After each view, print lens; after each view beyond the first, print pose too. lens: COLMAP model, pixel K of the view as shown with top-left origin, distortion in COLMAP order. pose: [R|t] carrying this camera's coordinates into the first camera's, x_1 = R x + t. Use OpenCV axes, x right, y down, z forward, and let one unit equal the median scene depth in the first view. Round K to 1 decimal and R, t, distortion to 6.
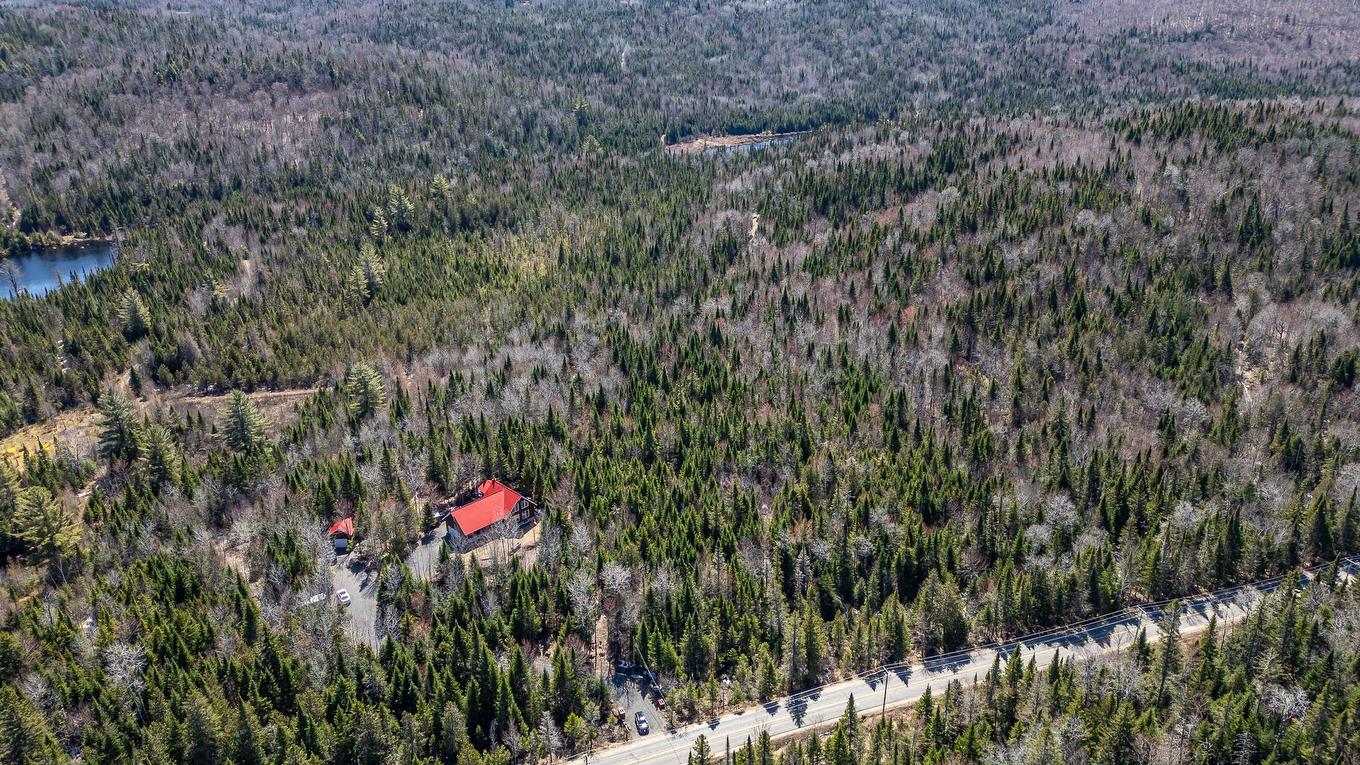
lens RADIAL K [[952.5, 0, 680.0], [0, 952.5, 382.5], [0, 0, 1]] dist [0.101242, -0.102935]
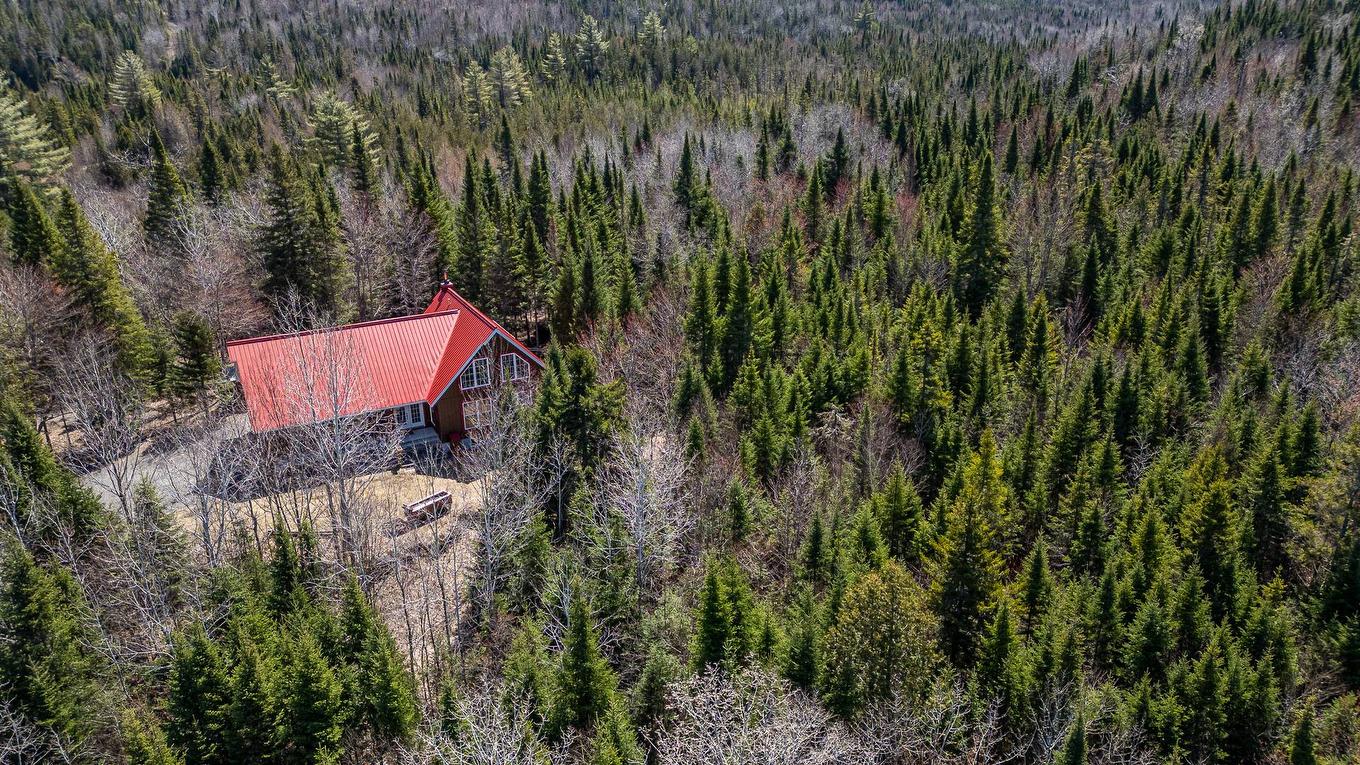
lens RADIAL K [[952.5, 0, 680.0], [0, 952.5, 382.5], [0, 0, 1]] dist [0.101242, -0.102935]
pose [[0.960185, 0.108406, -0.257473, -0.028287], [-0.114272, 0.993418, -0.007885, 0.083975], [0.254924, 0.036993, 0.966253, 0.486206]]
